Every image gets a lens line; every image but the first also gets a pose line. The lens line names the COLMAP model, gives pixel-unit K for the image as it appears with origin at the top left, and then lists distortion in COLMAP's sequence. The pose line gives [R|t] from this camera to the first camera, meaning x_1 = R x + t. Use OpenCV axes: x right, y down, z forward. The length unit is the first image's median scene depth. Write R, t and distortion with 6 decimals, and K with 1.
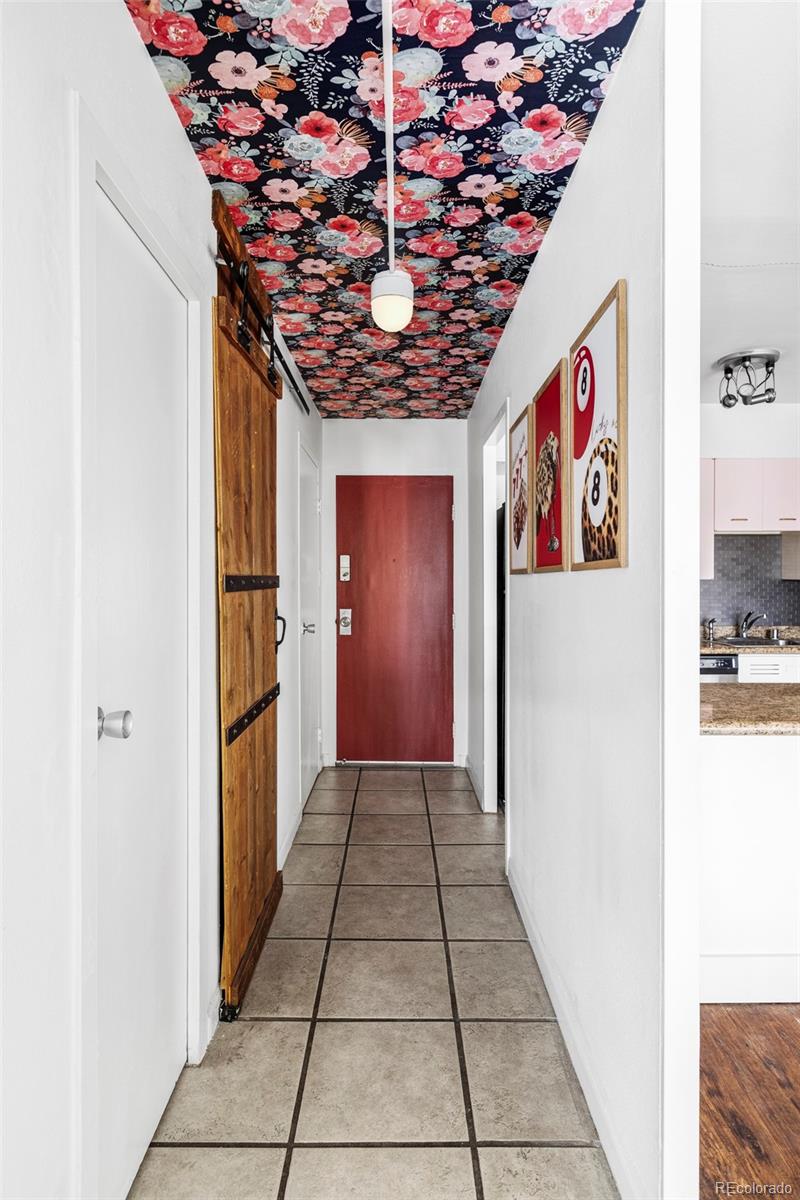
lens RADIAL K [[649.6, 0, 402.5], [0, 649.6, 592.9], [0, 0, 1]] dist [0.003125, -0.004145]
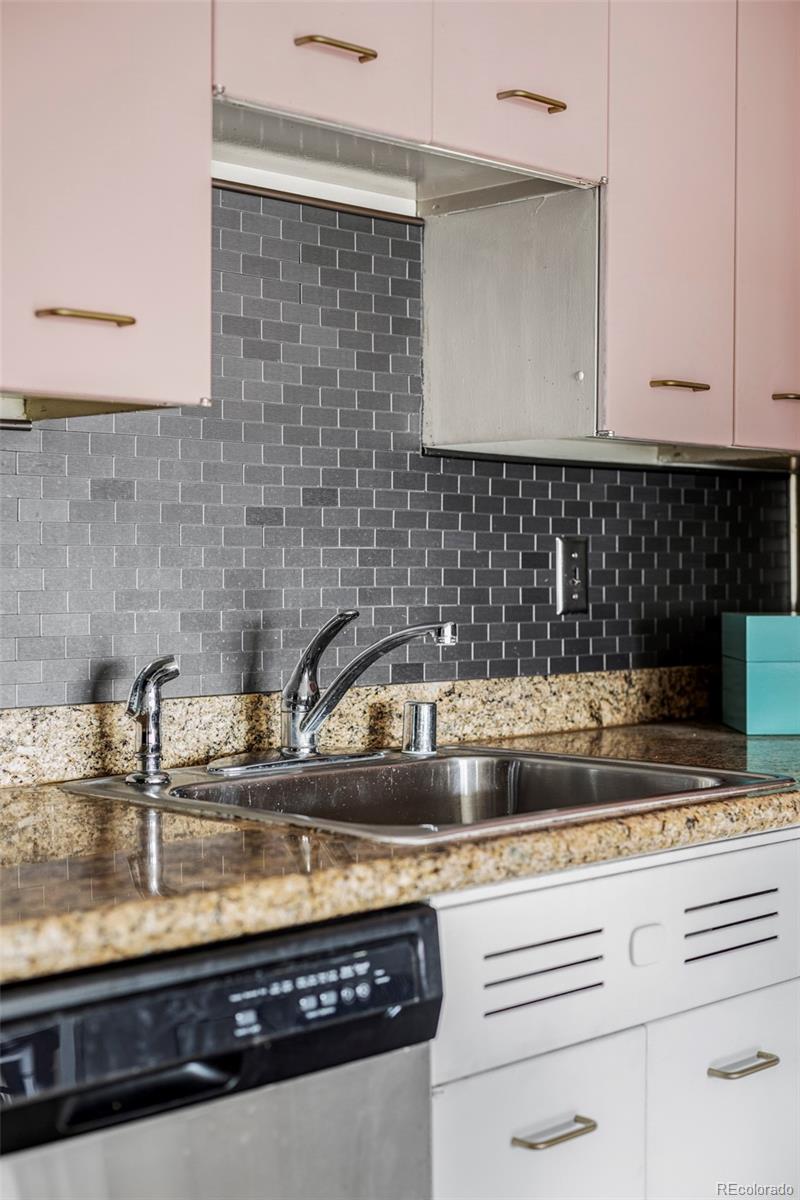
lens RADIAL K [[1769.0, 0, 398.7], [0, 1769.0, 600.2], [0, 0, 1]] dist [-0.016434, 0.000000]
pose [[0.721789, -0.014139, 0.691969, 0.203841], [0.013547, 0.999888, 0.006300, 0.022199], [-0.691981, 0.004827, 0.721900, 0.616984]]
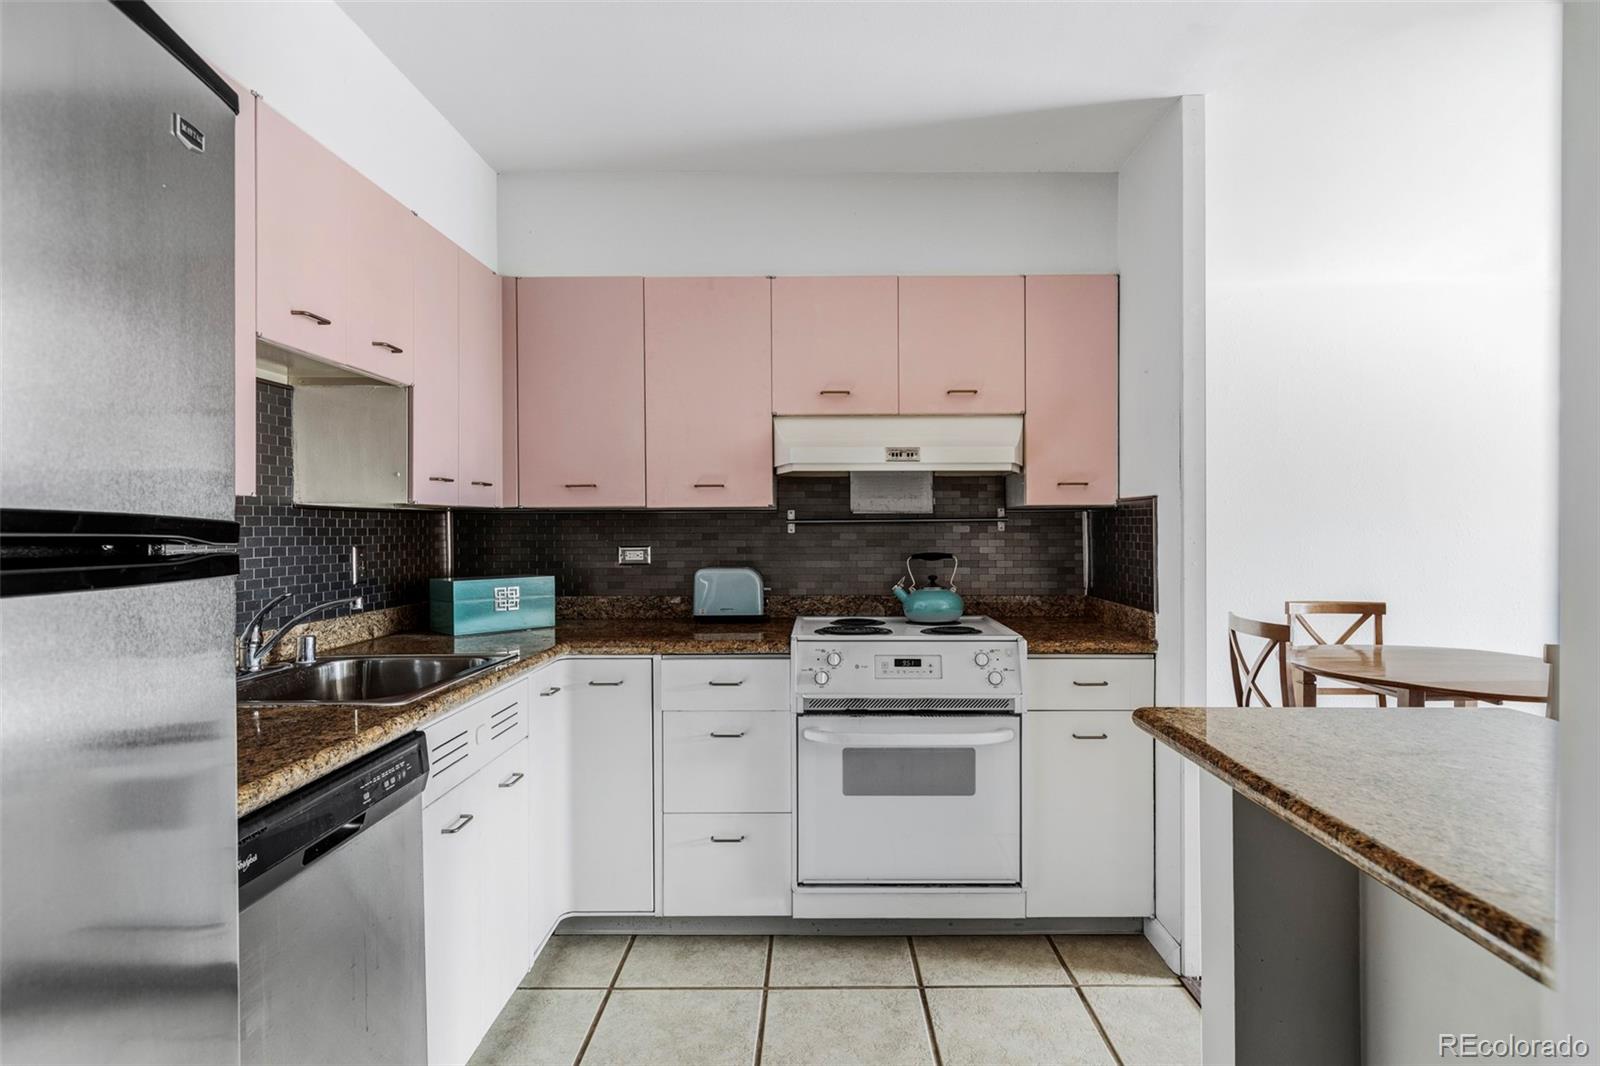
lens RADIAL K [[854.3, 0, 846.5], [0, 854.3, 531.0], [0, 0, 1]] dist [0.003337, -0.001457]
pose [[0.005884, -0.005276, 0.999969, 0.080323], [0.021987, 0.999745, 0.005145, -0.000038], [-0.999741, 0.021956, 0.005999, 0.670860]]
